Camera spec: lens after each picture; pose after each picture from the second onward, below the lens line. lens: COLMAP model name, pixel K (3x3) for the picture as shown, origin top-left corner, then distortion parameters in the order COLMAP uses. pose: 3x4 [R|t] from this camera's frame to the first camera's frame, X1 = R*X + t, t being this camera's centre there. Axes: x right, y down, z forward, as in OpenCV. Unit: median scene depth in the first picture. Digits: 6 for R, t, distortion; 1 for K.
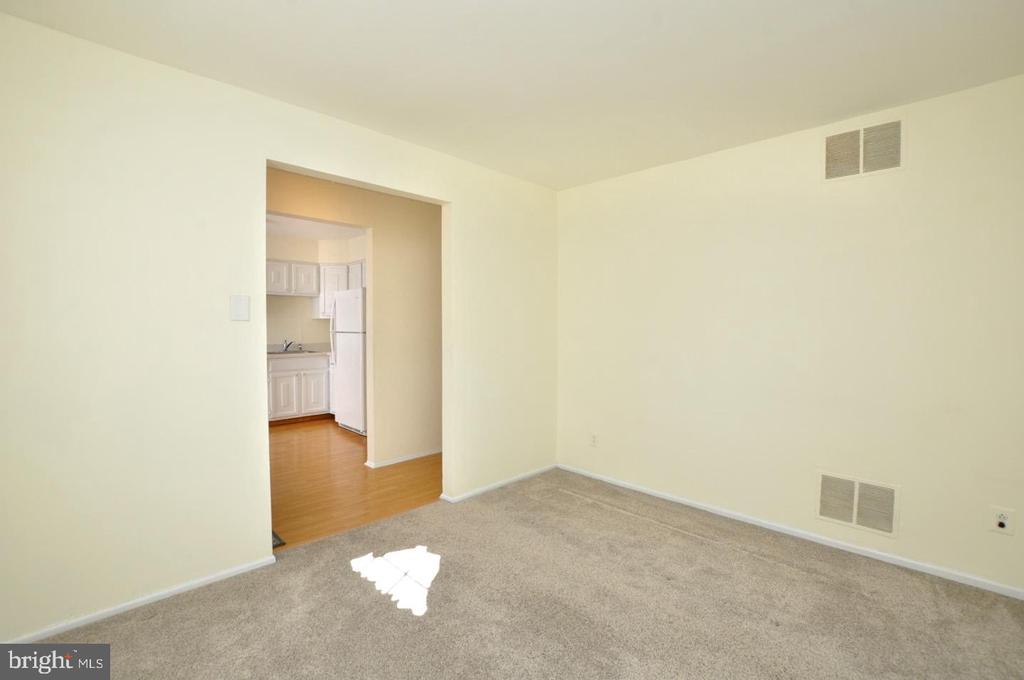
lens RADIAL K [[449.0, 0, 514.5], [0, 449.0, 338.5], [0, 0, 1]] dist [-0.027948, 0.000962]
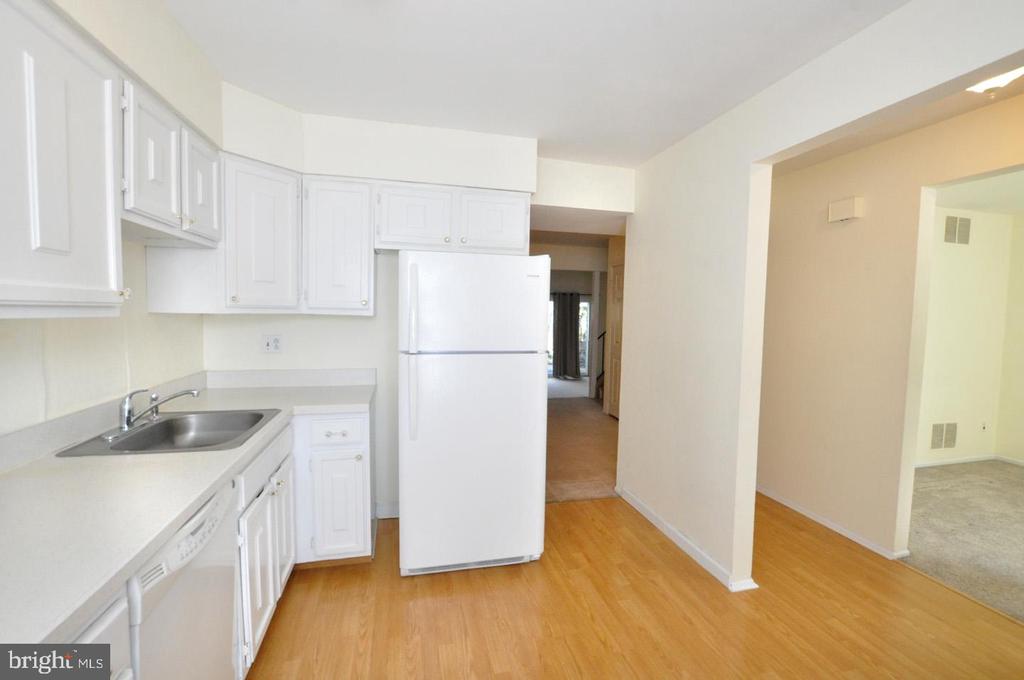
lens RADIAL K [[449.0, 0, 514.5], [0, 449.0, 338.5], [0, 0, 1]] dist [-0.027948, 0.000962]
pose [[0.512104, -0.042543, 0.857869, -0.665677], [0.008884, 0.998982, 0.044237, -0.041603], [-0.858877, -0.015033, 0.511961, 0.682991]]
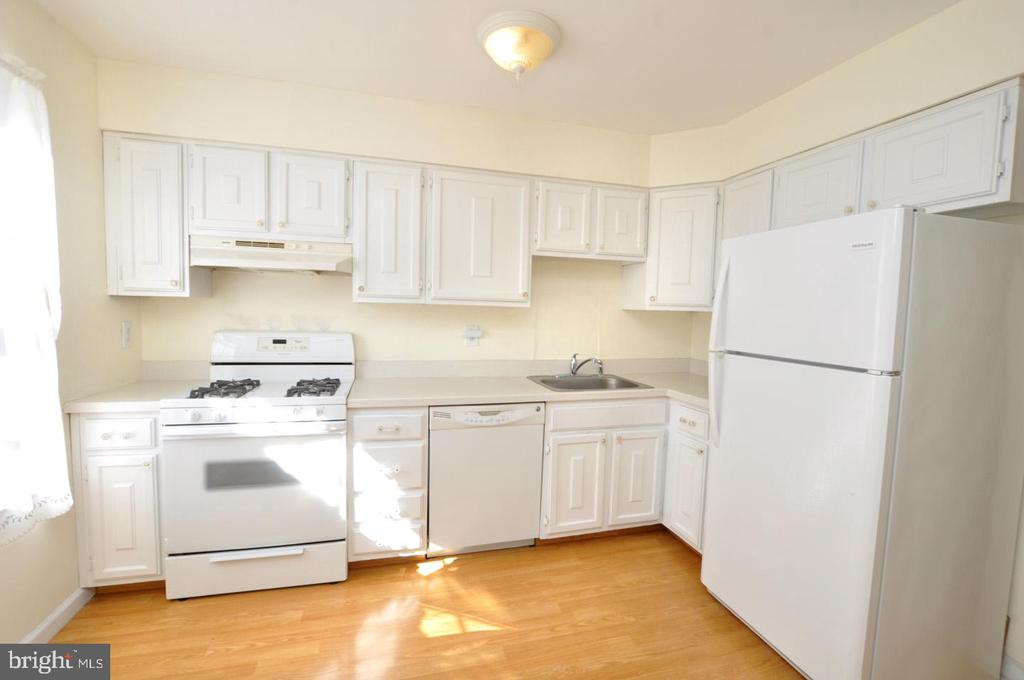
lens RADIAL K [[449.0, 0, 514.5], [0, 449.0, 338.5], [0, 0, 1]] dist [-0.027948, 0.000962]
pose [[0.873304, 0.054735, -0.484092, -0.354278], [-0.039955, 0.998368, 0.040804, -0.030625], [0.485535, -0.016293, 0.874065, 0.572218]]
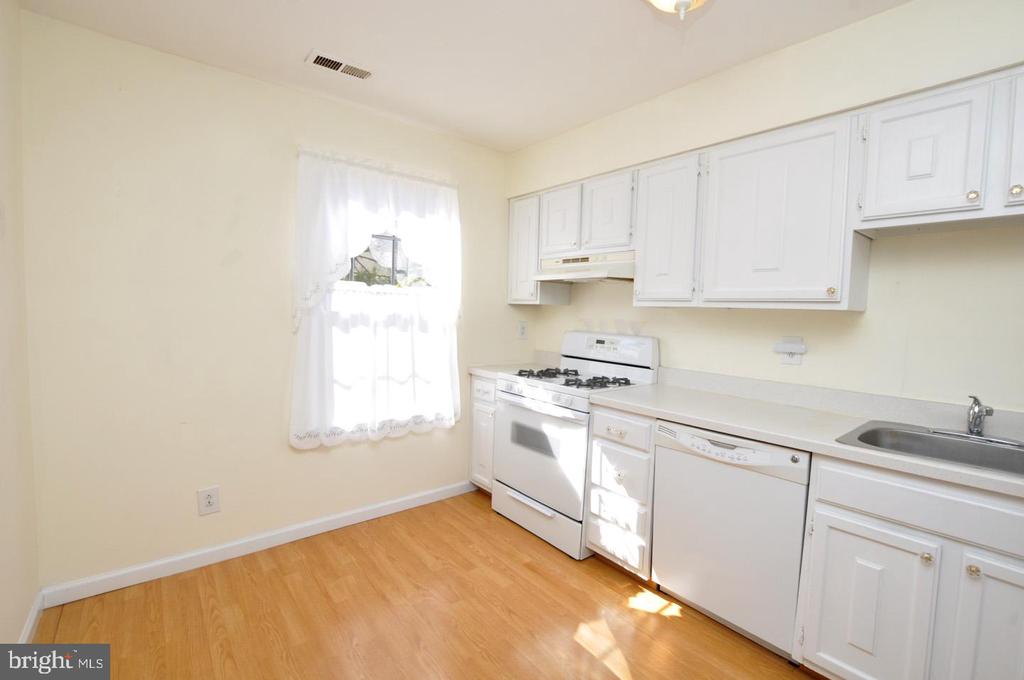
lens RADIAL K [[449.0, 0, 514.5], [0, 449.0, 338.5], [0, 0, 1]] dist [-0.027948, 0.000962]
pose [[-0.089194, 0.057810, -0.994335, -0.250223], [-0.059158, 0.996244, 0.063228, -0.030983], [0.994256, 0.064462, -0.085439, 0.787762]]
